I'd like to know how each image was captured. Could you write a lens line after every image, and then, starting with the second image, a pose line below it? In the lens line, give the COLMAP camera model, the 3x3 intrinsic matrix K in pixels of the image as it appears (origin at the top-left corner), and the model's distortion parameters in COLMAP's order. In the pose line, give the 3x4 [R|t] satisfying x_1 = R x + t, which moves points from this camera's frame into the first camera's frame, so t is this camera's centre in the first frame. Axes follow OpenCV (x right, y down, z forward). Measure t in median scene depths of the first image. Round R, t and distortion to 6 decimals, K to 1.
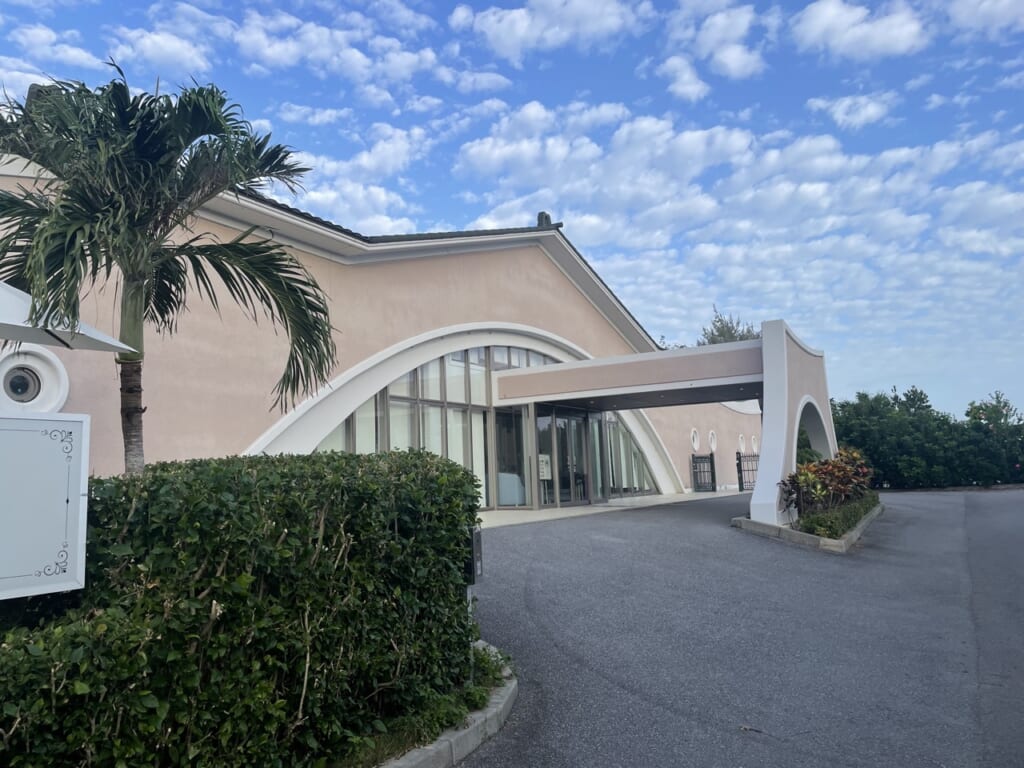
lens RADIAL K [[772.7, 0, 512.0], [0, 772.7, 384.9], [0, 0, 1]] dist [-0.003398, -0.009767]
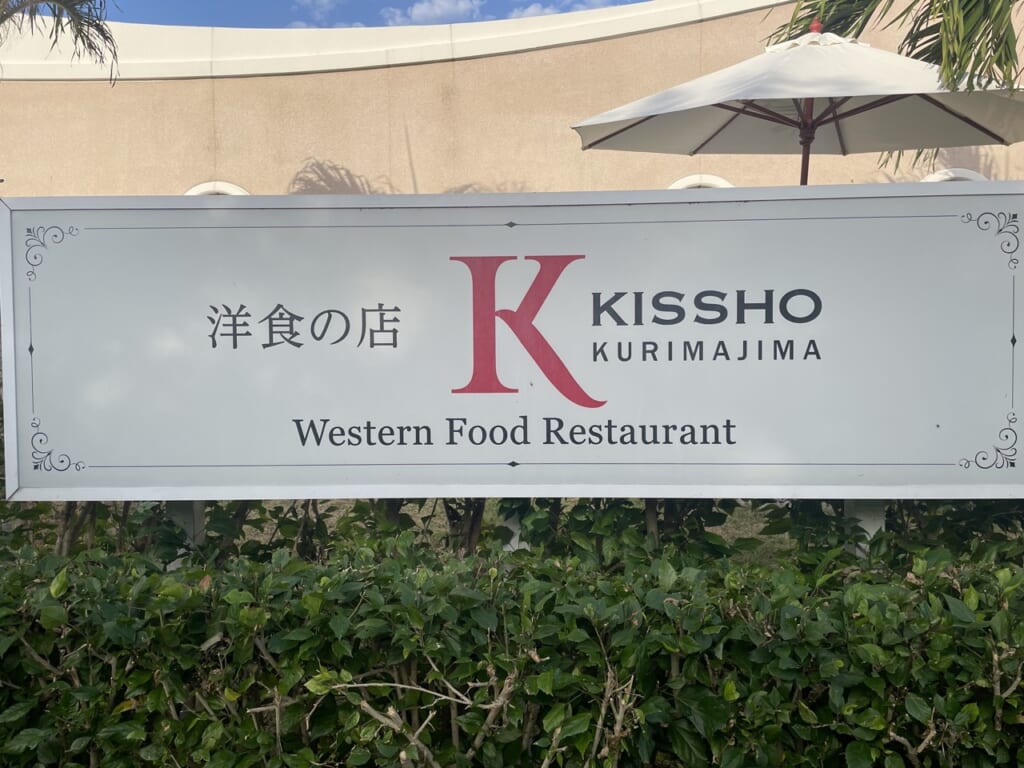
lens RADIAL K [[772.7, 0, 511.0], [0, 772.7, 382.9], [0, 0, 1]] dist [-0.003398, -0.009767]
pose [[0.468139, 0.054776, -0.881956, -0.303664], [0.090439, 0.989866, 0.109482, 0.103096], [0.879015, -0.131016, 0.458440, 0.501250]]
